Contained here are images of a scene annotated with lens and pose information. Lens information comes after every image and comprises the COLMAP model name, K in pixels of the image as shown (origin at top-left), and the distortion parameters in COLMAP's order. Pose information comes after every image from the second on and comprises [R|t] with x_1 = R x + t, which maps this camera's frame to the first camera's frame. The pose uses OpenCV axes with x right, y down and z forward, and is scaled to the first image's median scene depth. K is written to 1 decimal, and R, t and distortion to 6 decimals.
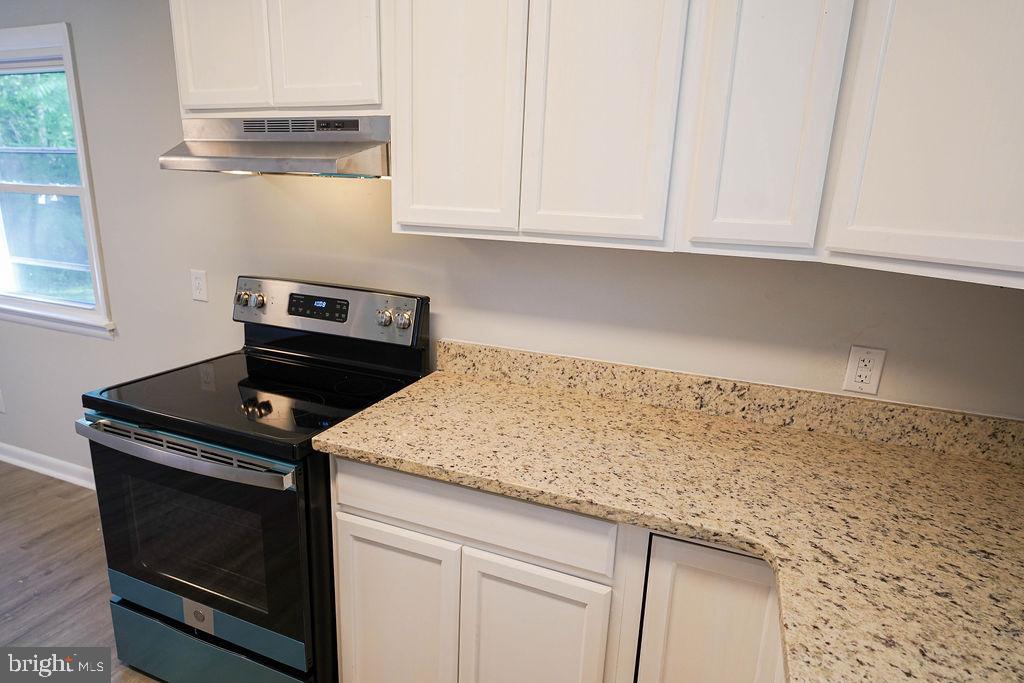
lens RADIAL K [[563.9, 0, 512.4], [0, 563.9, 345.2], [0, 0, 1]] dist [0.001057, -0.000609]
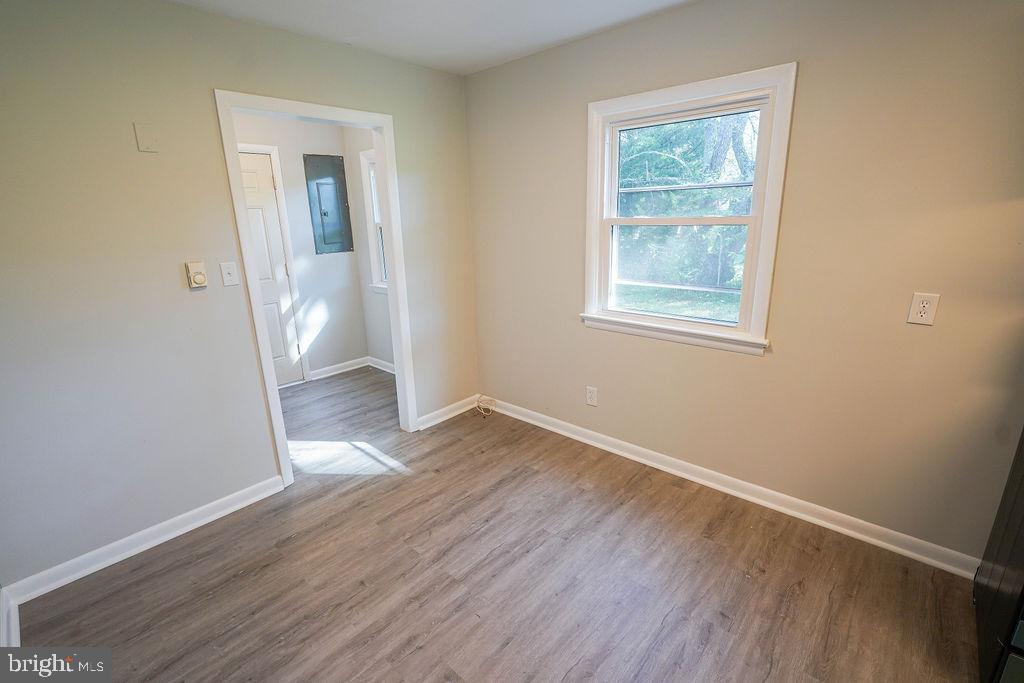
lens RADIAL K [[452.9, 0, 512.0], [0, 452.9, 340.5], [0, 0, 1]] dist [-0.017543, -0.000151]
pose [[0.934174, 0.031007, -0.355467, -1.220969], [-0.028511, 0.999518, 0.012259, -0.050671], [0.355676, -0.001317, 0.934608, 0.014926]]
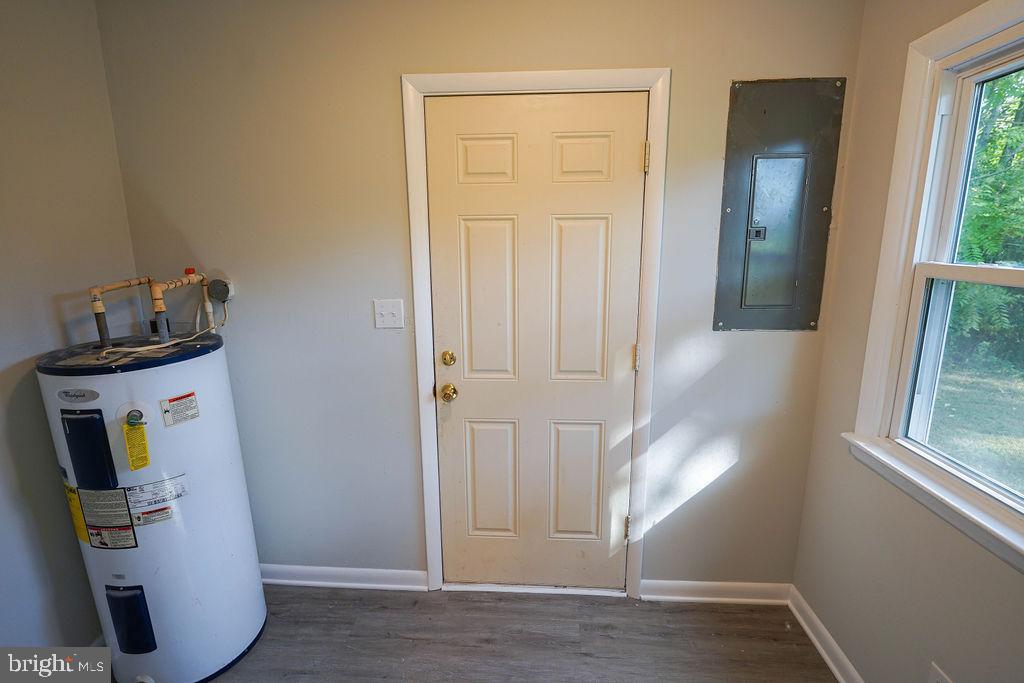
lens RADIAL K [[463.8, 0, 511.7], [0, 463.8, 340.0], [0, 0, 1]] dist [-0.019281, 0.001614]
pose [[0.293093, 0.144839, -0.945049, -2.233947], [-0.226099, 0.970921, 0.078683, -0.410796], [0.928965, 0.190613, 0.317318, 1.162047]]
